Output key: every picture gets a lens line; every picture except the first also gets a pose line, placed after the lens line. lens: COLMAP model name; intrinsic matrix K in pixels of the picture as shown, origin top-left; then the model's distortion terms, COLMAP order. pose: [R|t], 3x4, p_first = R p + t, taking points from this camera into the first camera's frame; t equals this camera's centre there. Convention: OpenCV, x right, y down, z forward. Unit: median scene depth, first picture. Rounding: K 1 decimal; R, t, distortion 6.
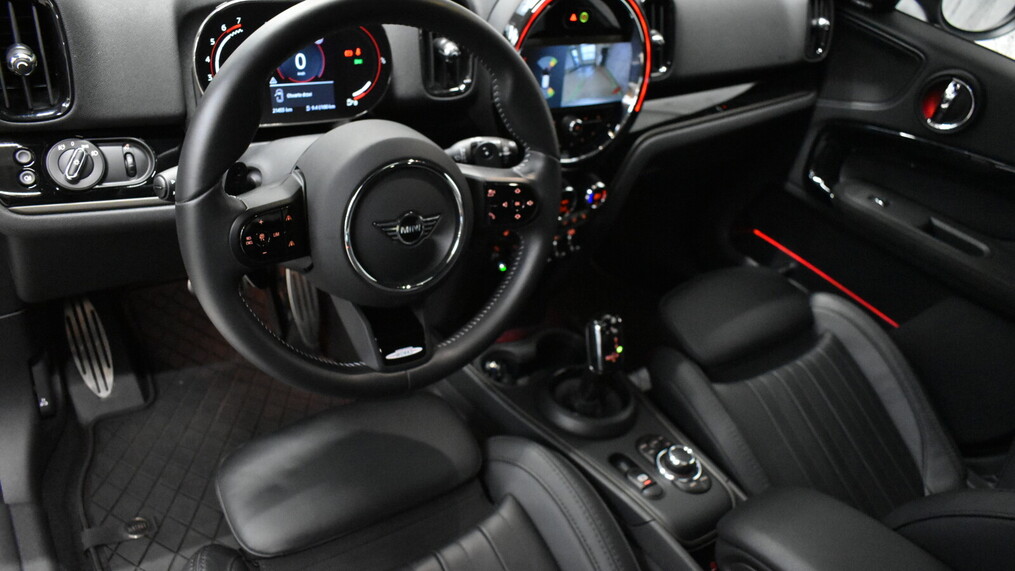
lens RADIAL K [[764.6, 0, 505.6], [0, 764.6, 287.5], [0, 0, 1]] dist [-0.017742, 0.004341]
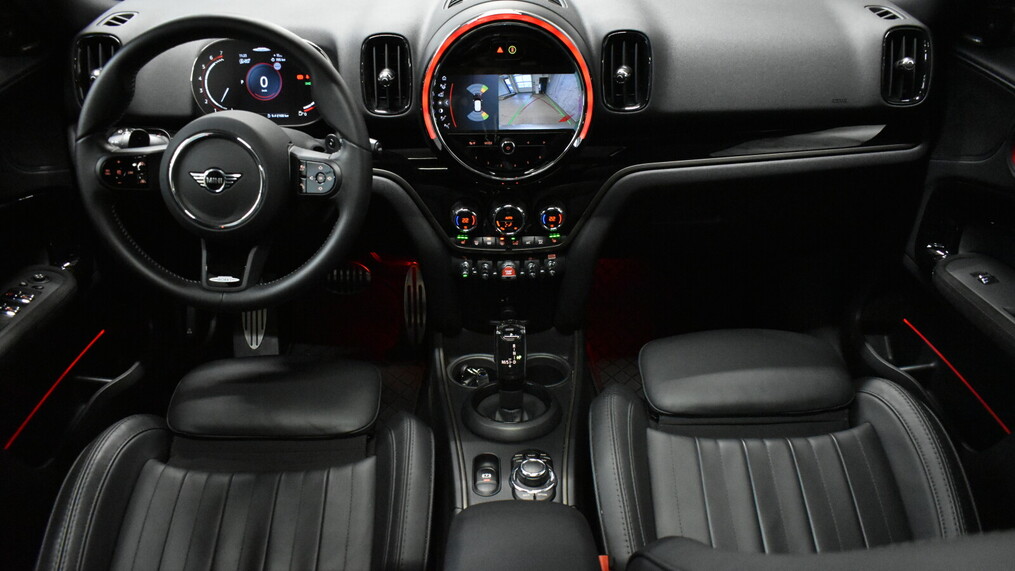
lens RADIAL K [[764.6, 0, 503.9], [0, 764.6, 280.5], [0, 0, 1]] dist [-0.017742, 0.004341]
pose [[0.818189, 0.105863, -0.565119, 0.870333], [-0.195739, 0.975476, -0.100660, 0.107849], [0.540604, 0.192975, 0.818845, 0.152072]]
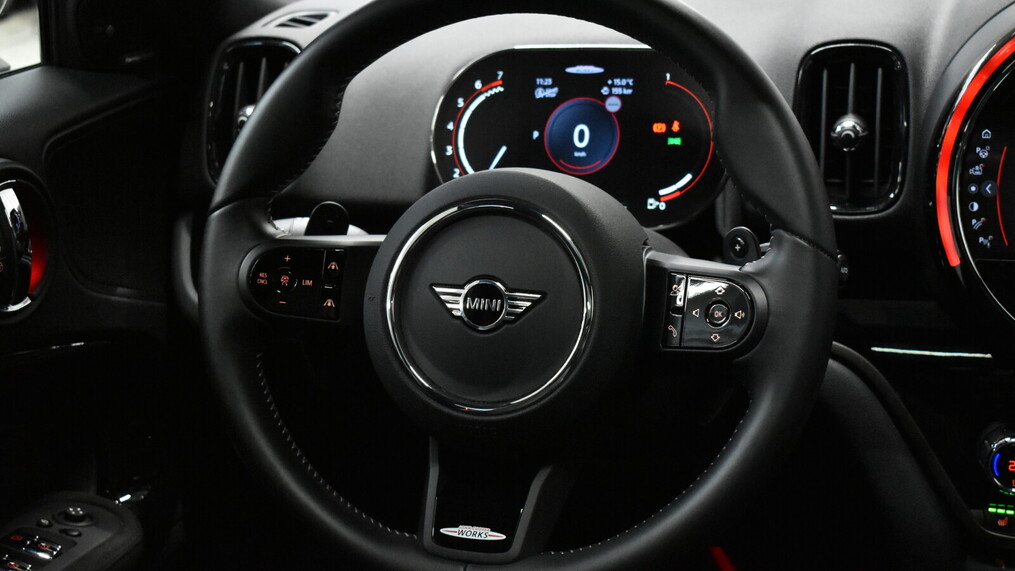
lens RADIAL K [[1604.7, 0, 507.3], [0, 1604.7, 285.8], [0, 0, 1]] dist [-0.037922, 0.000000]
pose [[0.643298, -0.010536, -0.765544, 0.699198], [-0.319348, 0.905076, -0.280809, 0.212948], [0.695834, 0.425119, 0.578869, 0.202819]]
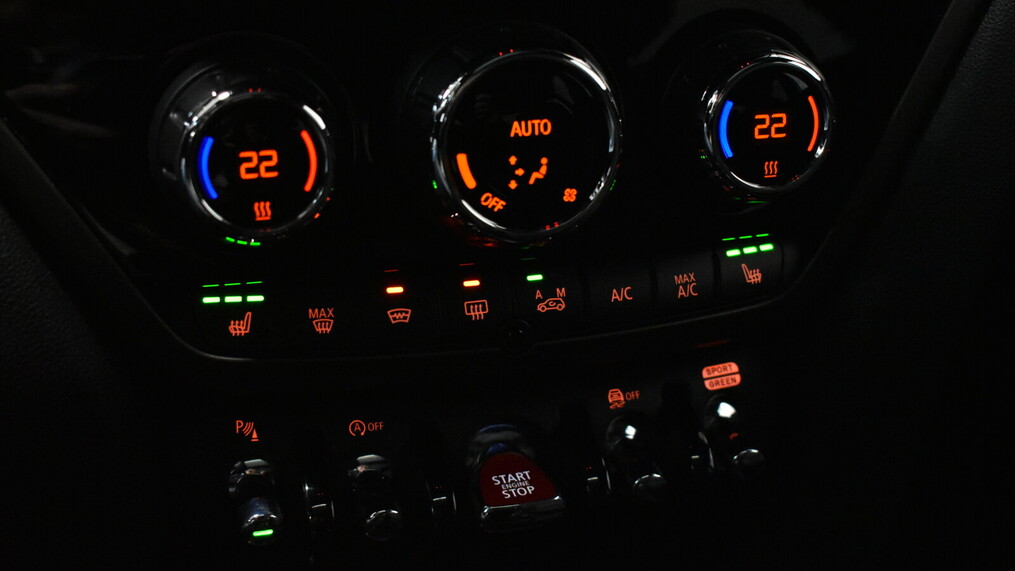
lens RADIAL K [[1520.5, 0, 507.1], [0, 1520.5, 286.3], [0, 0, 1]] dist [0.031068, 0.000000]
pose [[0.926622, -0.080991, -0.367168, 0.246656], [-0.044954, 0.945656, -0.322047, 0.044378], [0.373298, 0.314921, 0.872625, 0.880529]]
